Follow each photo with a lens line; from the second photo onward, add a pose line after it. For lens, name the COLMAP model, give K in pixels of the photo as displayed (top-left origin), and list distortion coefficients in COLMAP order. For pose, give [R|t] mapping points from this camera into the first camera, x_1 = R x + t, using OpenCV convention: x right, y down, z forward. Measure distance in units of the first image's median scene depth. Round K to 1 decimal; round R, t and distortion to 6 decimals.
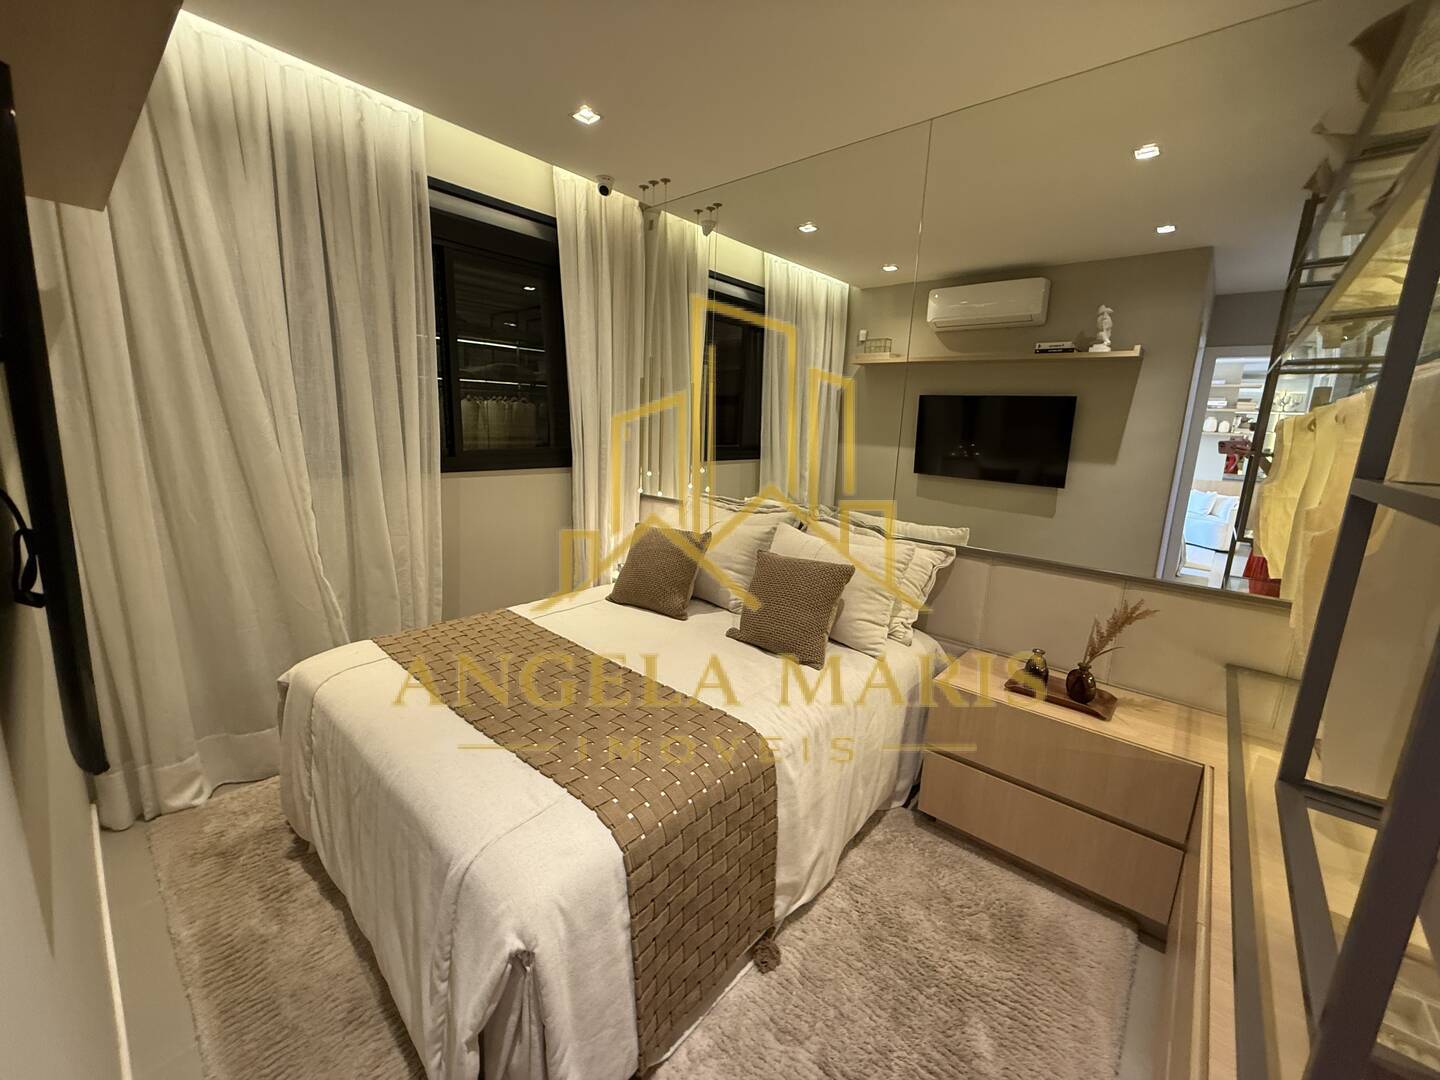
lens RADIAL K [[571.5, 0, 715.1], [0, 571.5, 532.5], [0, 0, 1]] dist [0.000531, 0.000301]
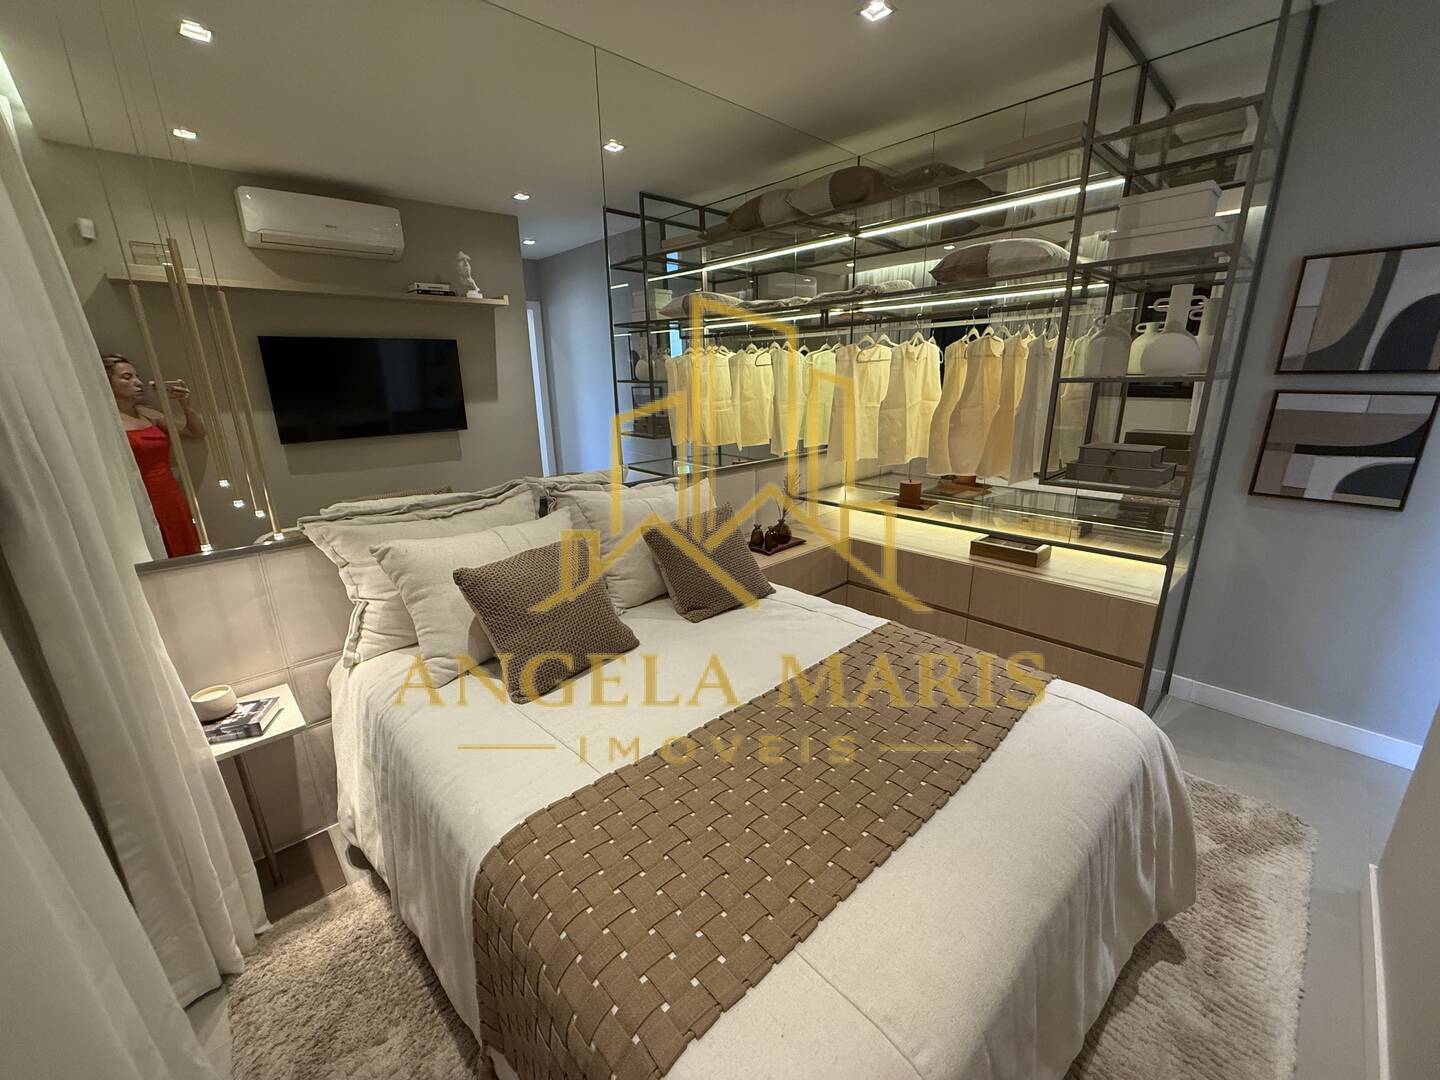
lens RADIAL K [[571.5, 0, 715.1], [0, 571.5, 532.5], [0, 0, 1]] dist [0.000531, 0.000301]
pose [[0.085747, -0.316579, 0.944683, -0.423837], [0.223808, 0.930063, 0.291365, -0.109759], [-0.970854, 0.186444, 0.150603, 0.450904]]
